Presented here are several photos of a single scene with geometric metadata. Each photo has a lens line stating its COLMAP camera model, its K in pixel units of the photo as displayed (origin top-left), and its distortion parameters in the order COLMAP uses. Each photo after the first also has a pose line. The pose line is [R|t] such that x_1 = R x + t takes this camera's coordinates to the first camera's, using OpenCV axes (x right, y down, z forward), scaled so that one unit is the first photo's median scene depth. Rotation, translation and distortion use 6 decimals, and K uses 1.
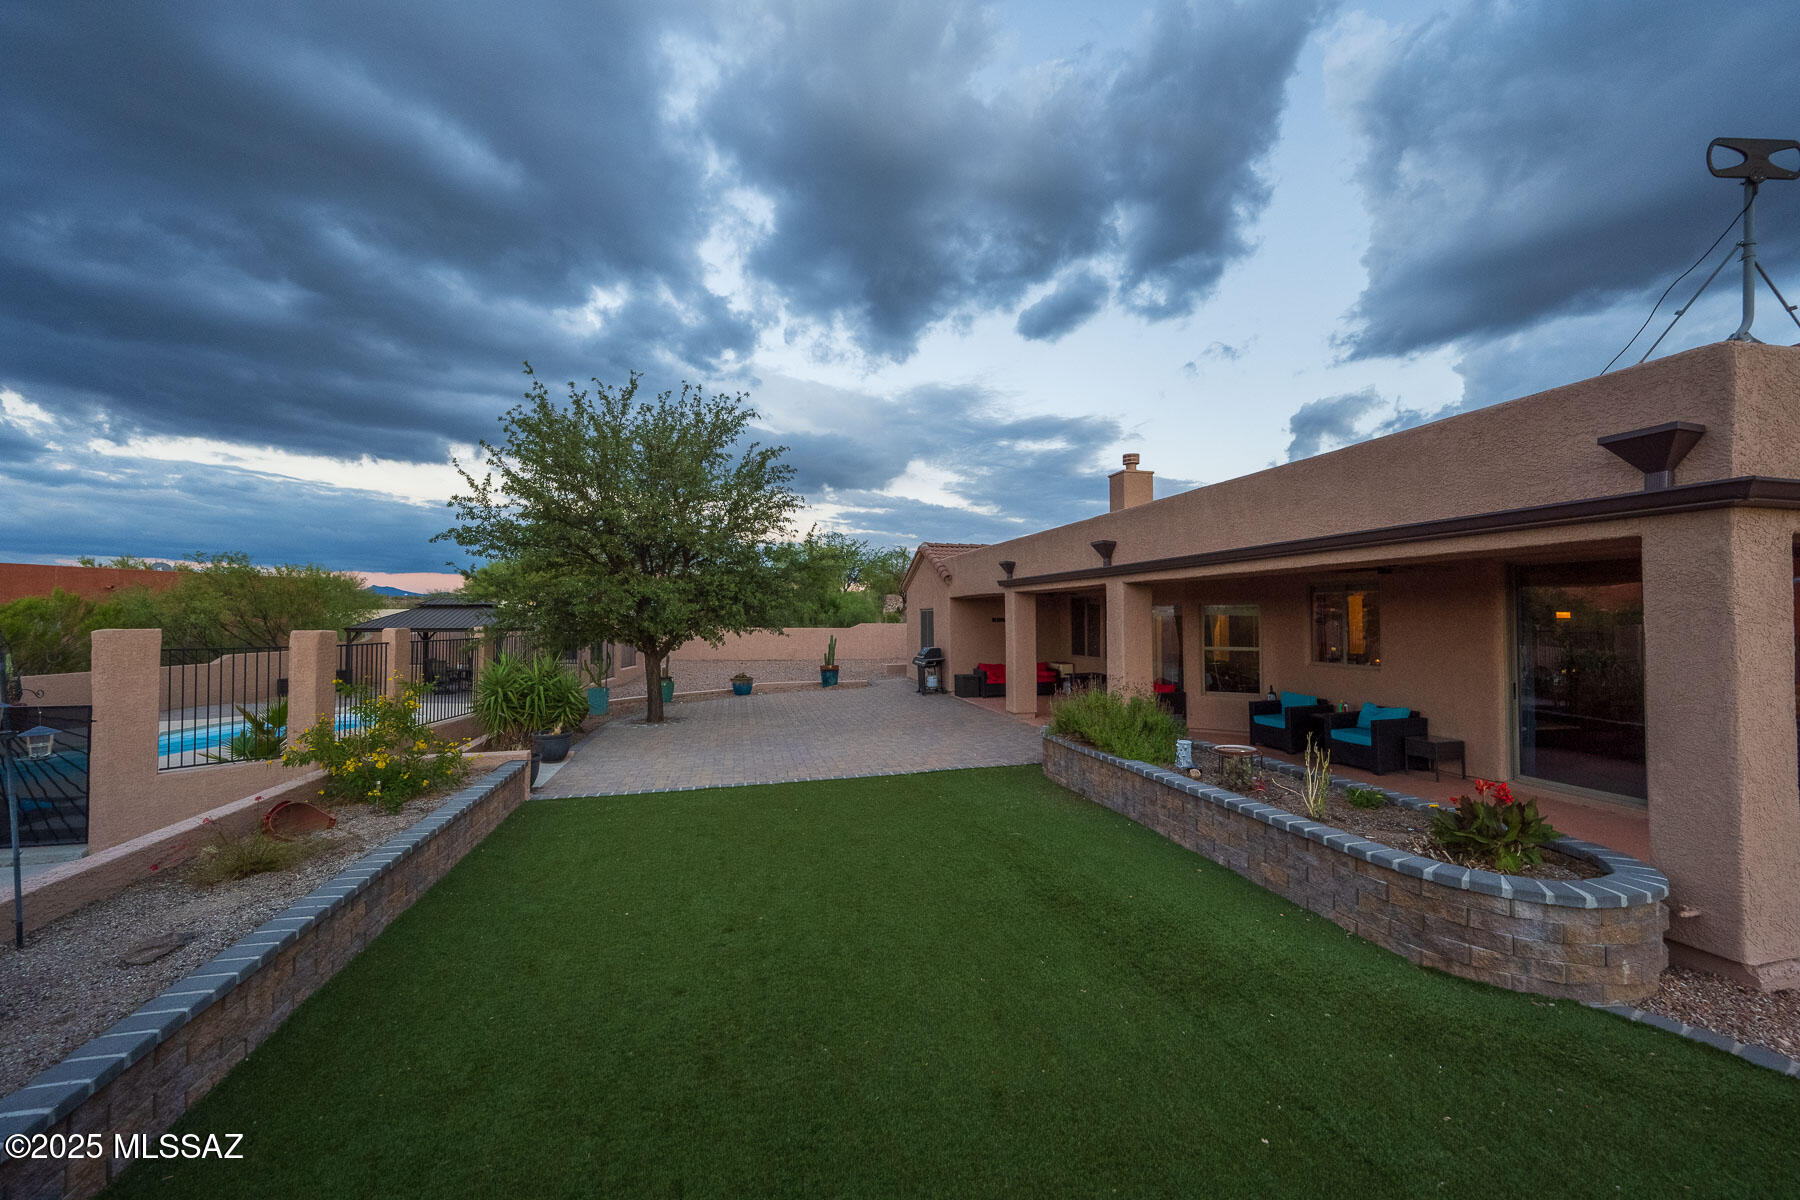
lens RADIAL K [[707.3, 0, 900.0], [0, 707.3, 600.0], [0, 0, 1]] dist [-0.000209, -0.000024]
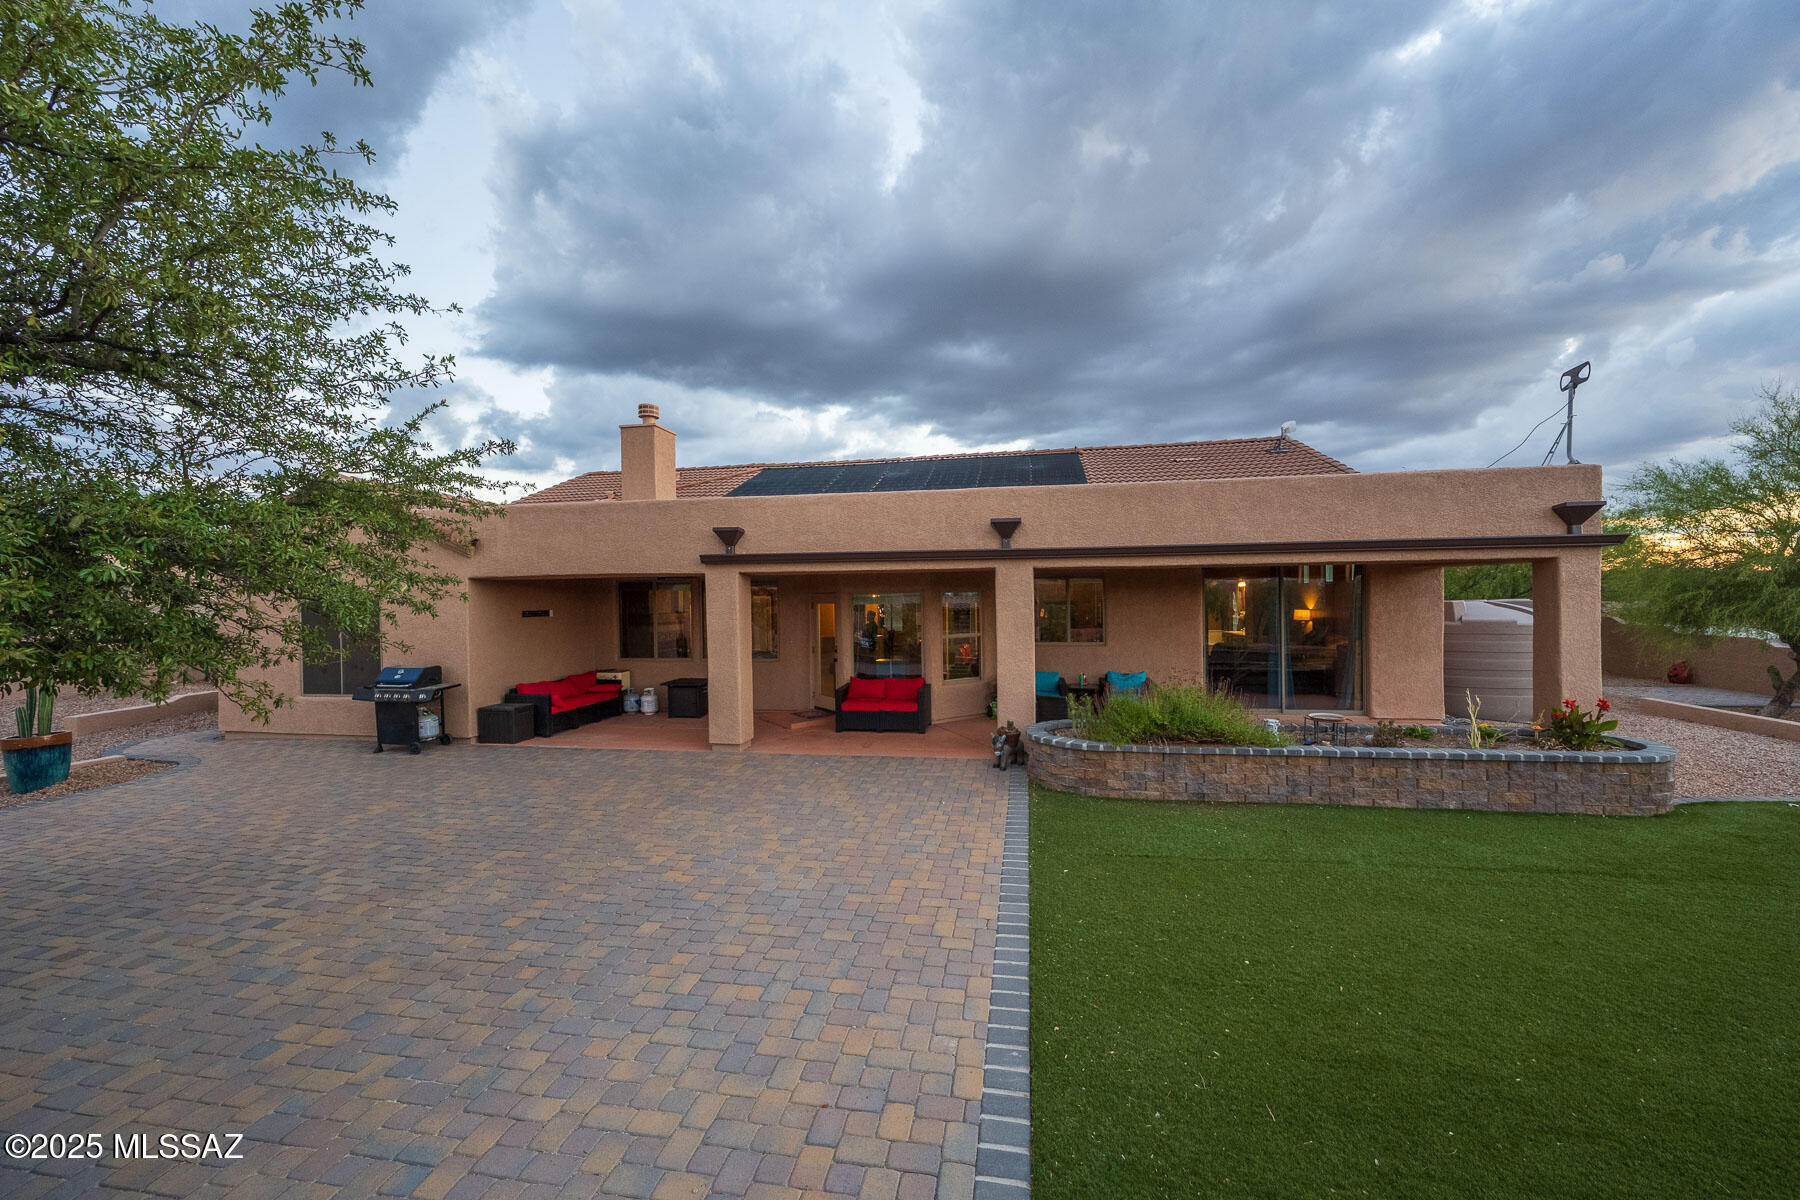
lens RADIAL K [[689.9, 0, 900.0], [0, 689.9, 577.6], [0, 0, 1]] dist [-0.001221, -0.000005]
pose [[0.391800, 0.028046, 0.919623, -0.395293], [-0.010423, 0.999606, -0.026045, 0.009881], [-0.919991, 0.000620, 0.391938, 0.560534]]
